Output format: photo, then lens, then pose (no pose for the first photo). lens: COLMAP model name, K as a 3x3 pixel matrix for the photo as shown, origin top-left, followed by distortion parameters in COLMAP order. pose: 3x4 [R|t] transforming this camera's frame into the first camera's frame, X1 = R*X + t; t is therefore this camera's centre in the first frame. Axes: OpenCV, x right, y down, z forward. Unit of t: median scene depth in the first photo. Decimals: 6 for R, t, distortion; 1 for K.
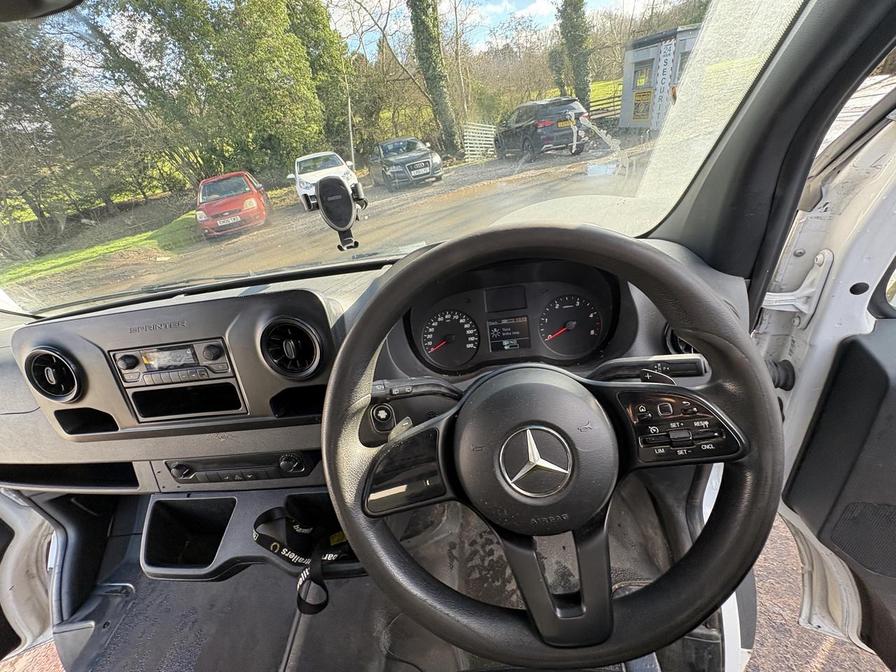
lens RADIAL K [[357.6, 0, 444.9], [0, 357.6, 335.7], [0, 0, 1]] dist [0.000375, -0.000029]
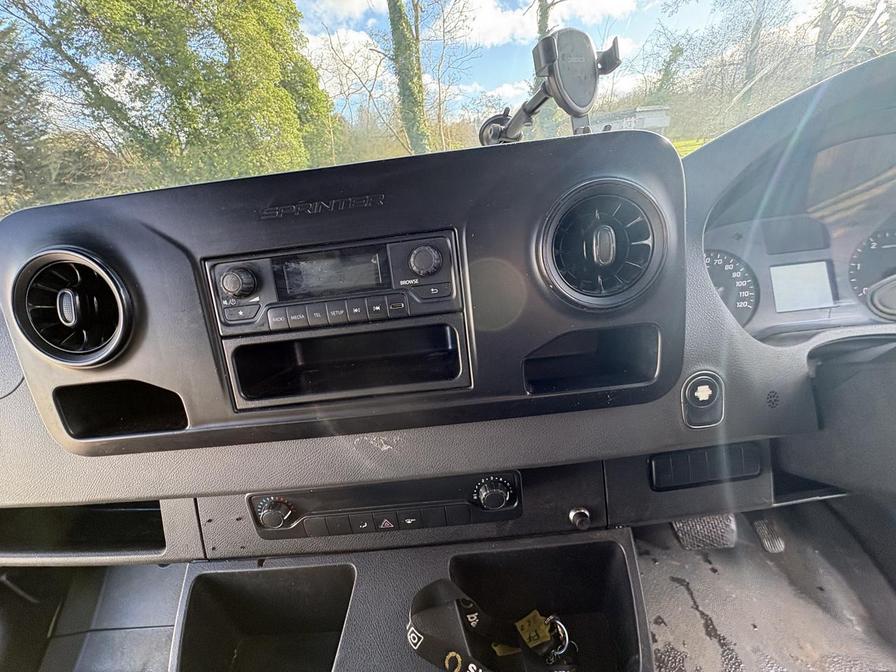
lens RADIAL K [[358.2, 0, 444.9], [0, 358.2, 334.1], [0, 0, 1]] dist [0.001442, -0.000580]
pose [[0.996182, 0.022219, 0.084427, -0.521366], [-0.010466, 0.990492, -0.137174, 0.175213], [-0.086672, 0.135766, 0.986942, 0.393848]]
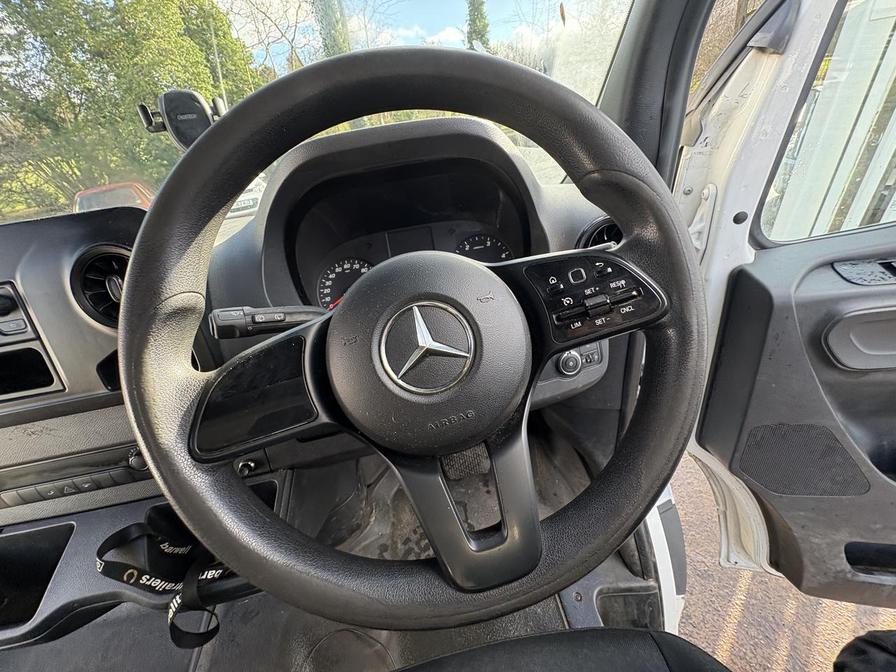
lens RADIAL K [[358.3, 0, 445.7], [0, 358.3, 337.0], [0, 0, 1]] dist [0.000473, -0.000165]
pose [[0.980414, -0.070878, 0.183753, 0.069654], [0.078128, 0.996413, -0.032515, 0.160684], [-0.180789, 0.046234, 0.982435, 0.111730]]
